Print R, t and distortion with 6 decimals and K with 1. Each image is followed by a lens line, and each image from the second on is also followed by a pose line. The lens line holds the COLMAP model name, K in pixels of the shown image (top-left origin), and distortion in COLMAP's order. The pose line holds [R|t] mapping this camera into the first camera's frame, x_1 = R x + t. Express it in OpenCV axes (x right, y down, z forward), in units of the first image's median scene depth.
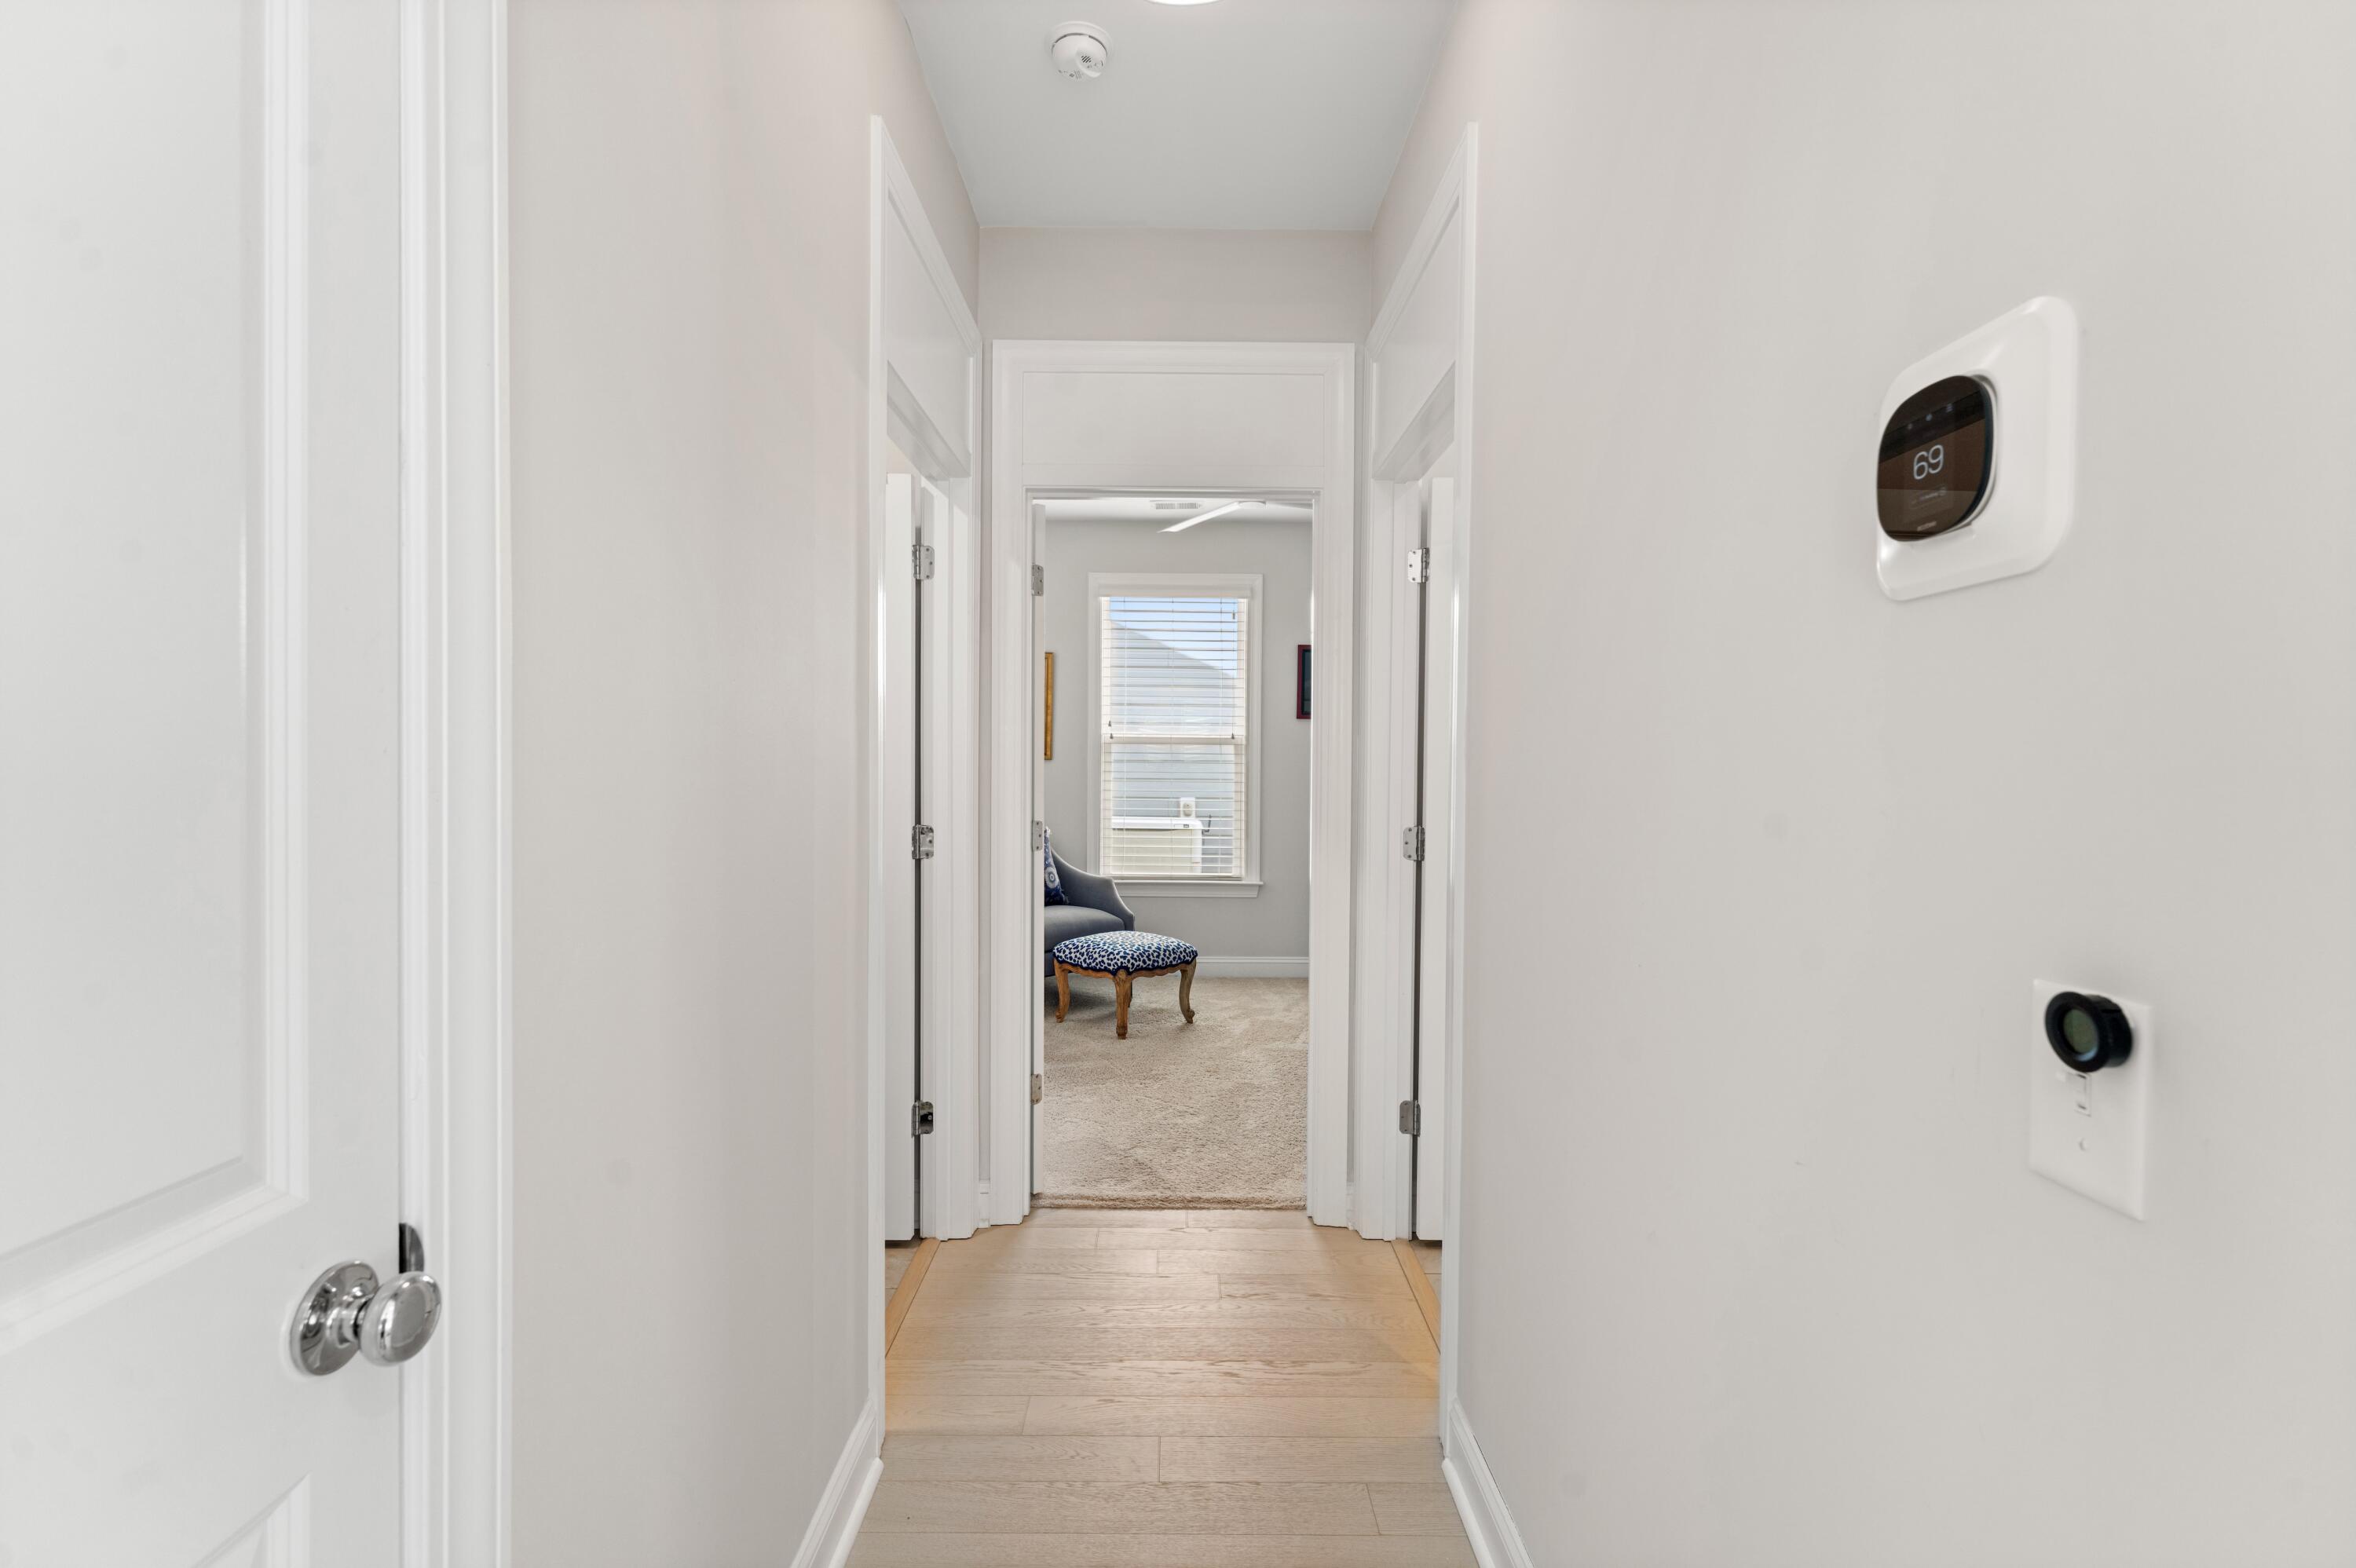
lens RADIAL K [[1044.0, 0, 1178.0], [0, 1044.0, 784.0], [0, 0, 1]] dist [0.000008, -0.000003]
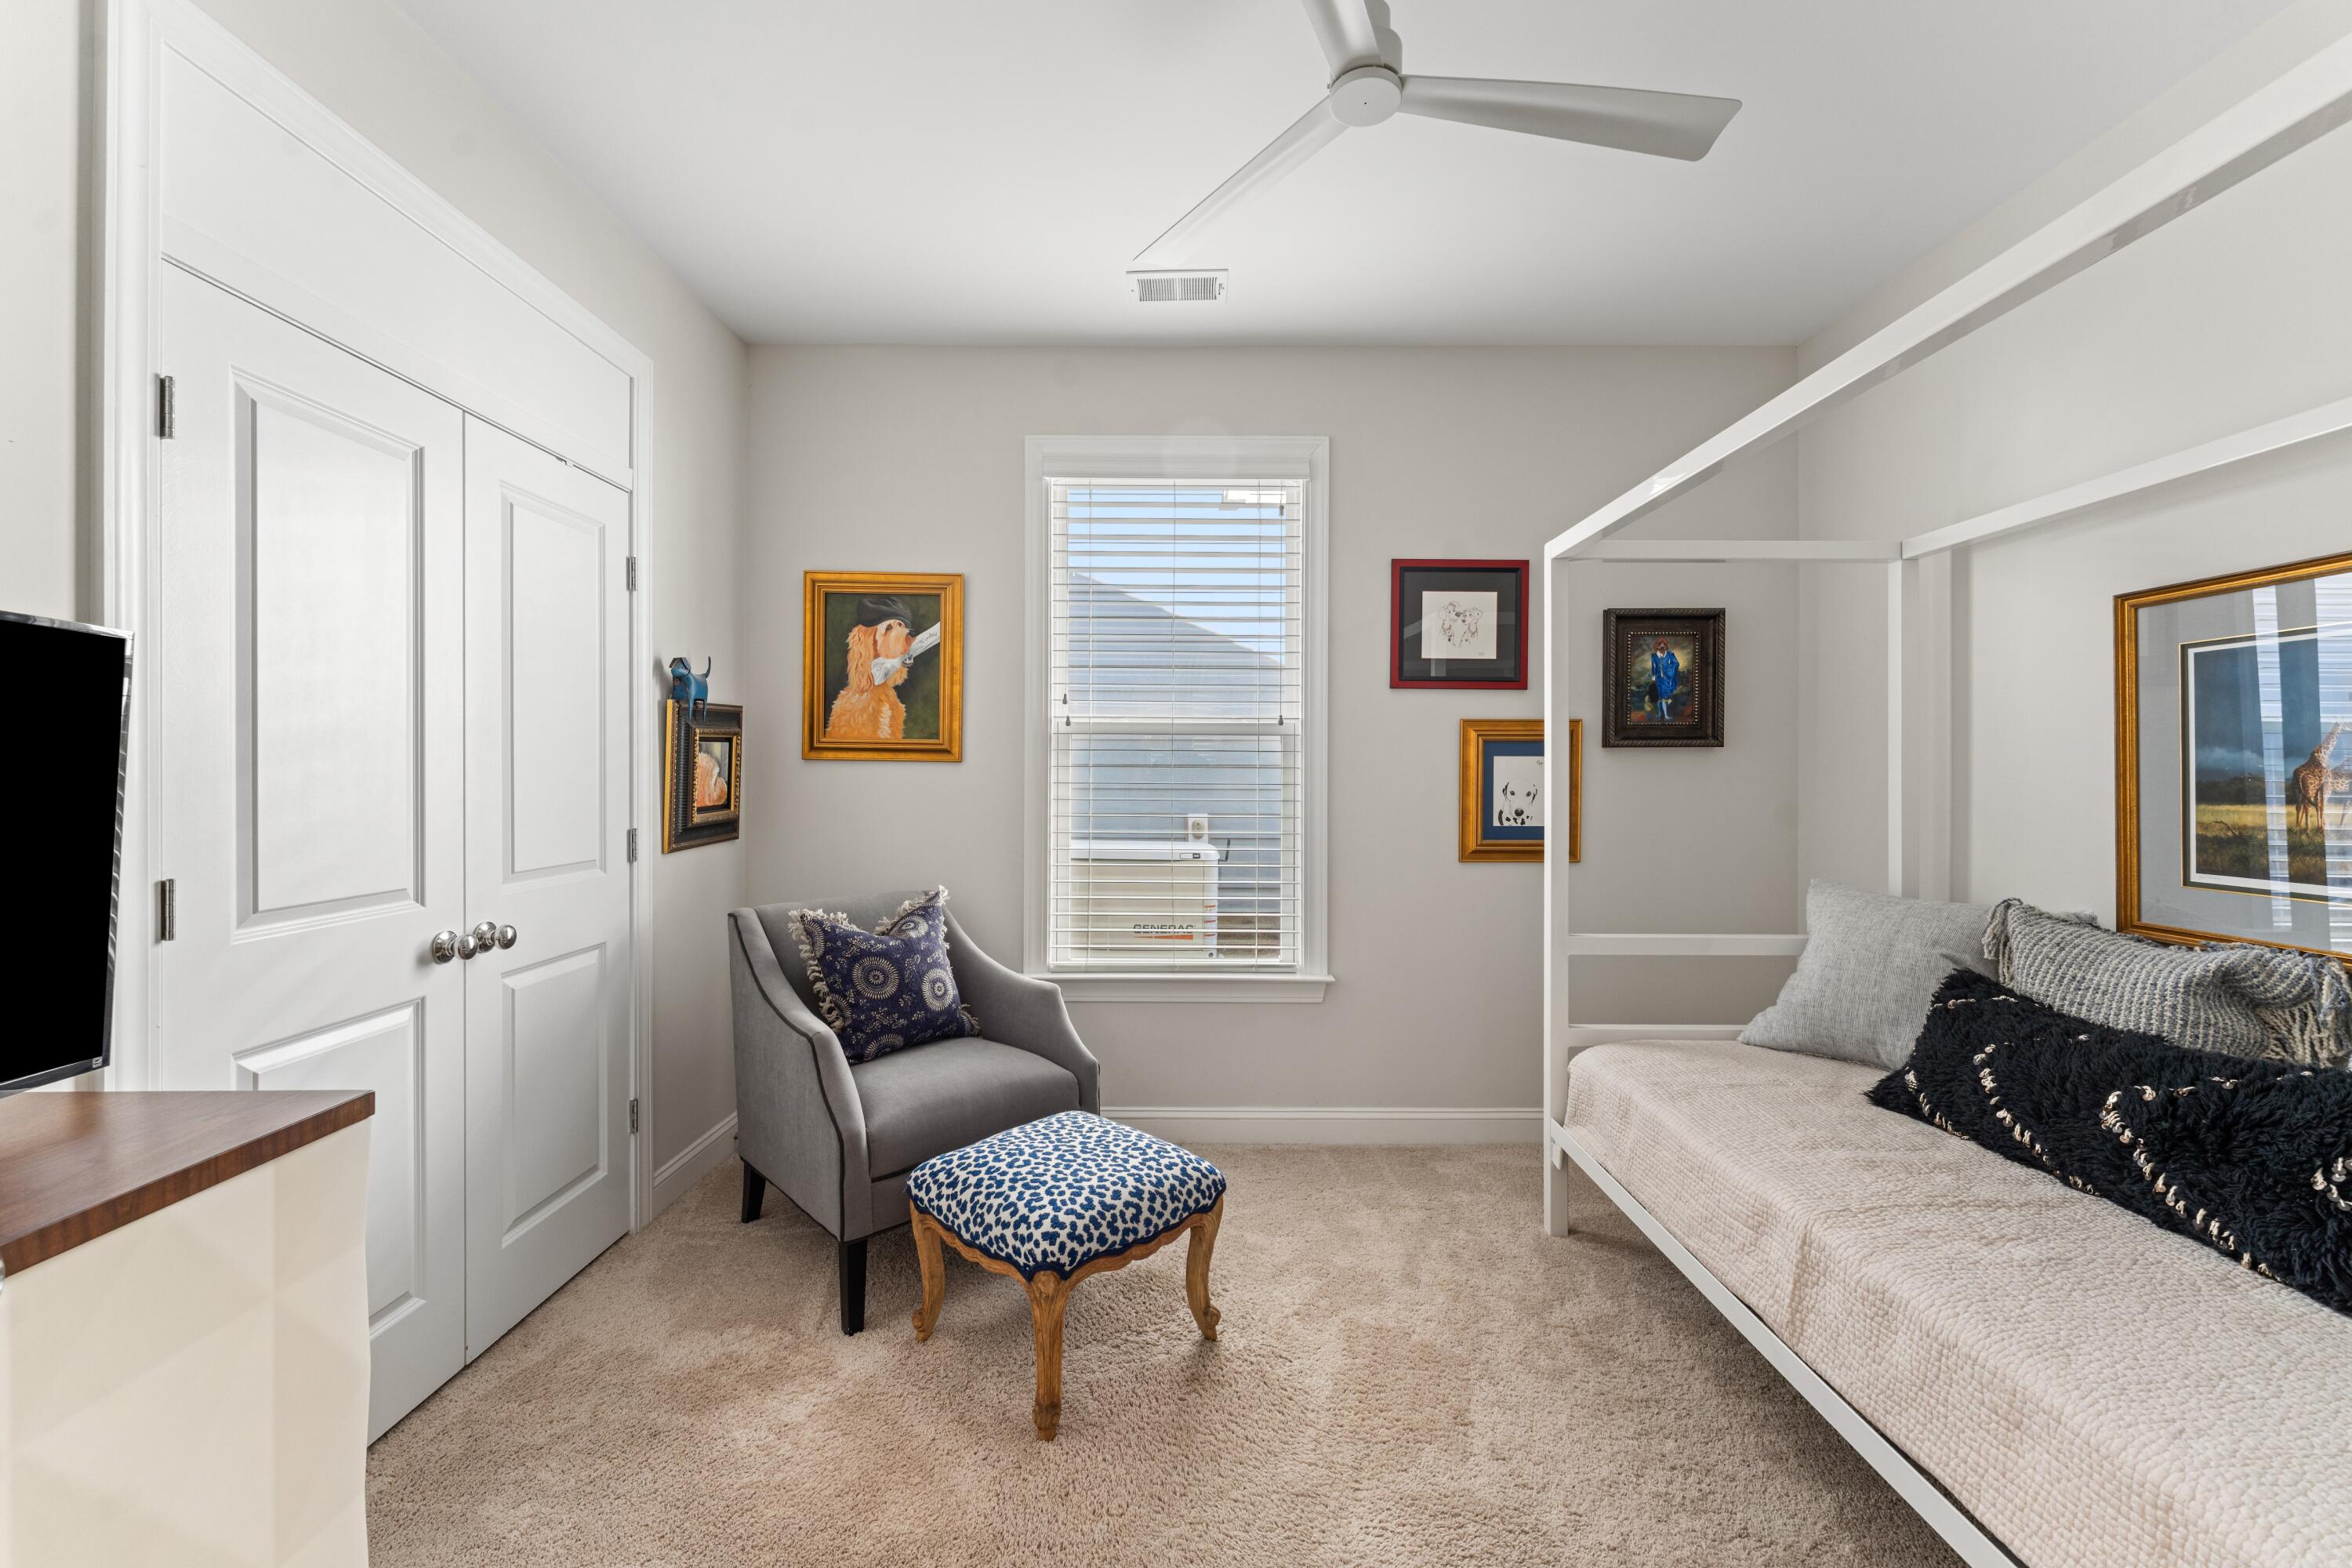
lens RADIAL K [[962.7, 0, 1168.9], [0, 962.7, 777.4], [0, 0, 1]] dist [0.013466, -0.012251]
pose [[0.999825, -0.002173, -0.018584, 0.001607], [0.001962, 0.999934, -0.011353, -0.009020], [0.018607, 0.011314, 0.999763, 0.475200]]
